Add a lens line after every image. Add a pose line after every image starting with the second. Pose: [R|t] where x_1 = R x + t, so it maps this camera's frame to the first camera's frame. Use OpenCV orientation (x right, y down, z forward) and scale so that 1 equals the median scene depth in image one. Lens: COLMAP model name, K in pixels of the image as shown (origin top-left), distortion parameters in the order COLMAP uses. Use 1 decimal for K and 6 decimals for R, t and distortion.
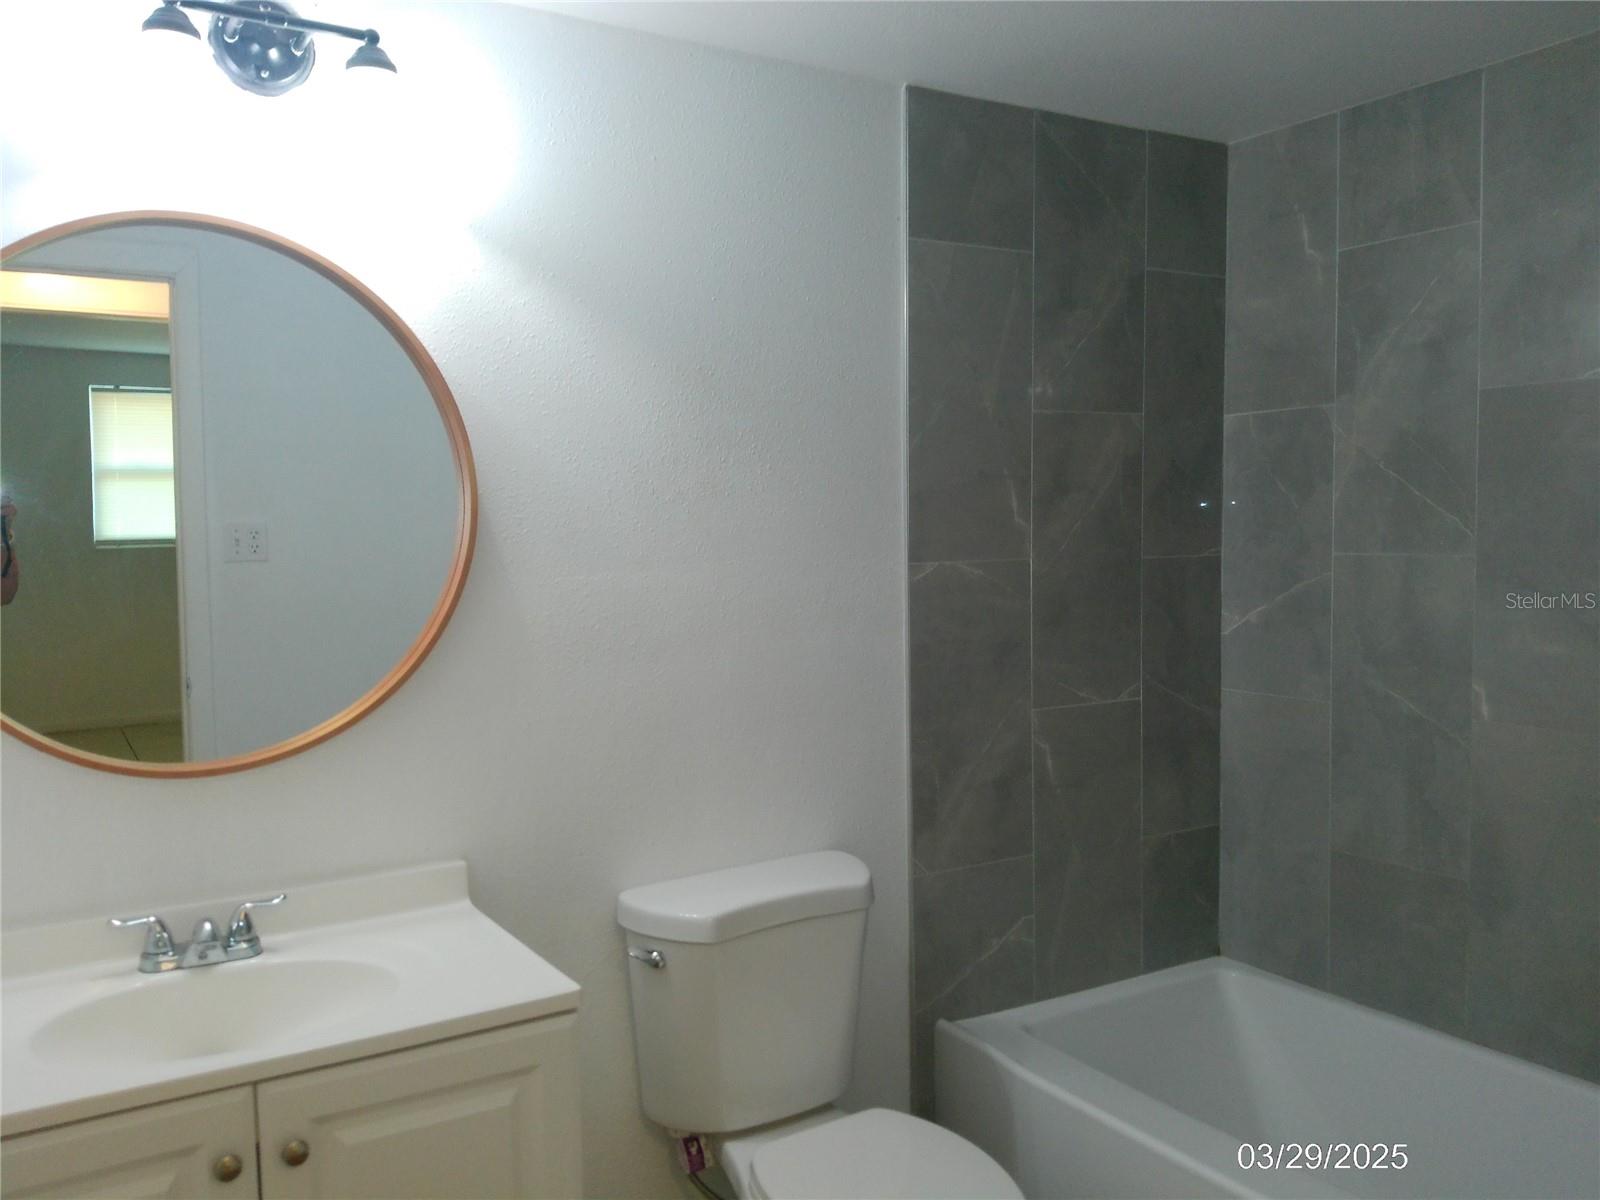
lens RADIAL K [[1304.6, 0, 799.9], [0, 1304.6, 599.8], [0, 0, 1]] dist [0.082946, -0.160725]
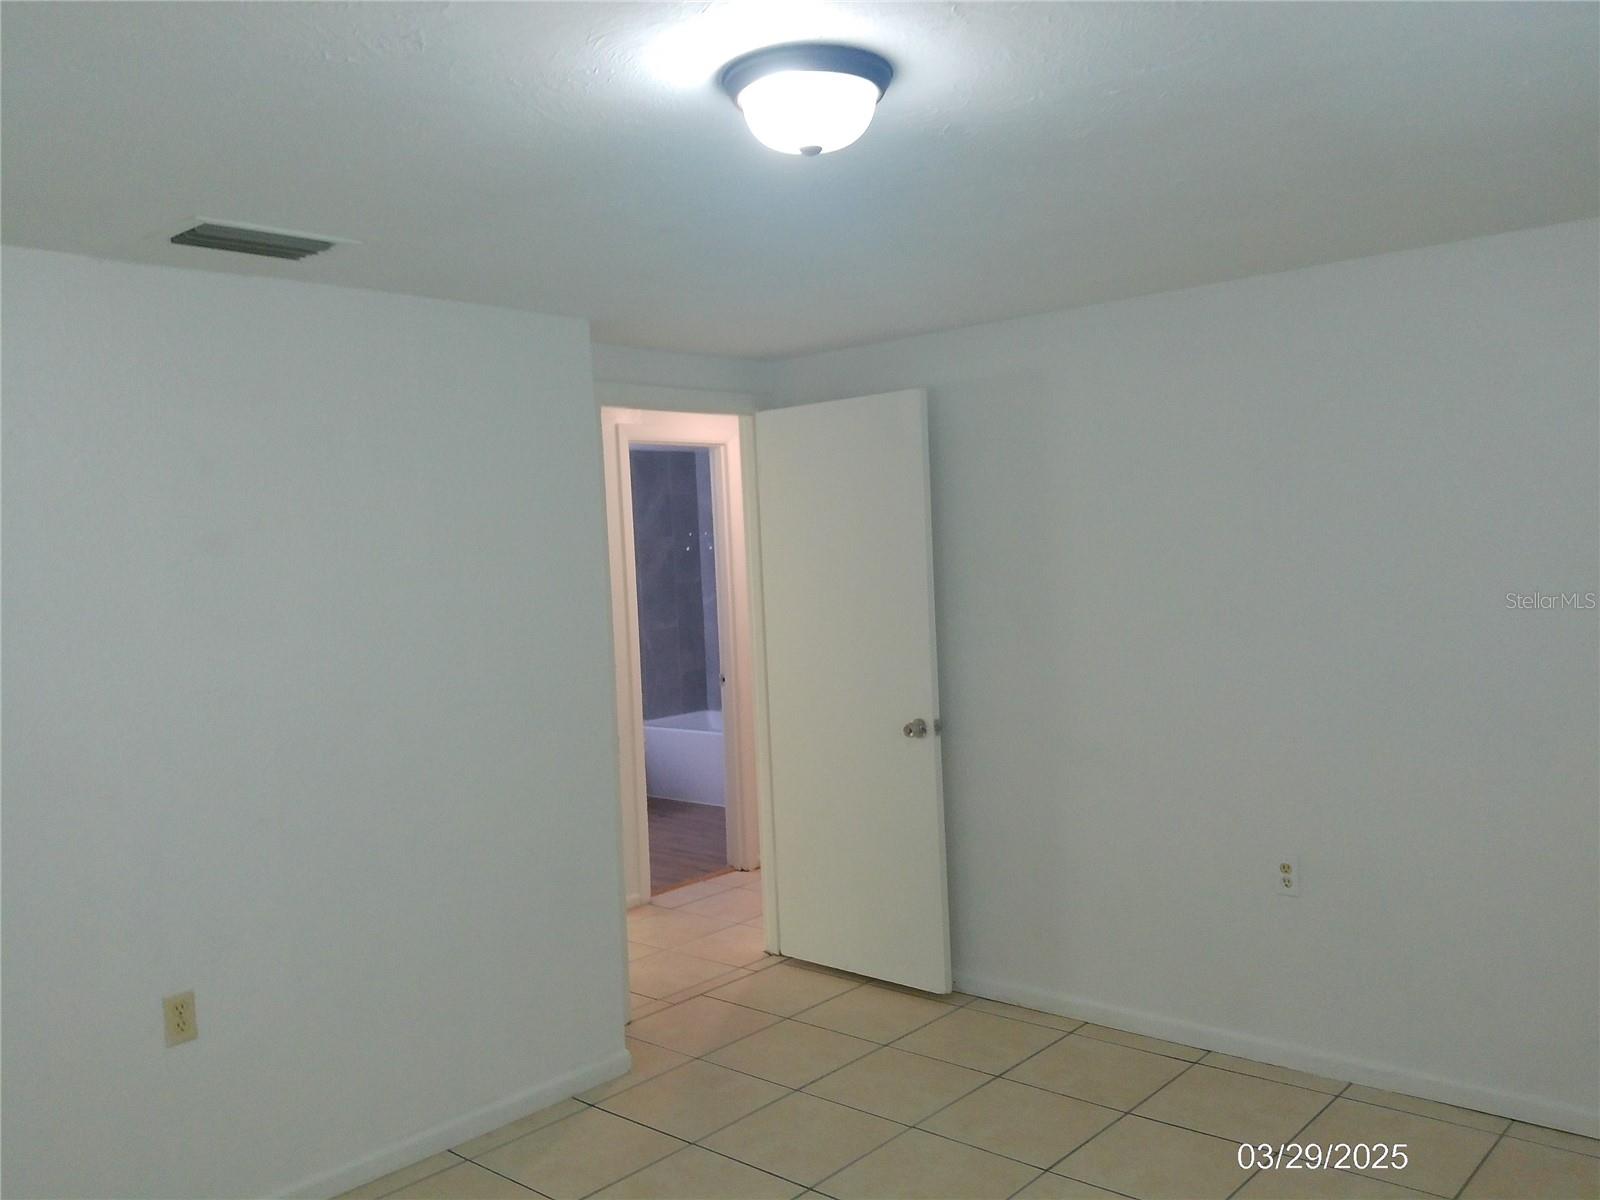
lens RADIAL K [[1304.6, 0, 801.0], [0, 1304.6, 600.2], [0, 0, 1]] dist [0.082946, -0.160725]
pose [[0.961053, -0.050941, 0.271628, -0.306172], [0.057106, 0.998258, -0.014834, 0.074844], [-0.270399, 0.029768, 0.962288, -2.110001]]
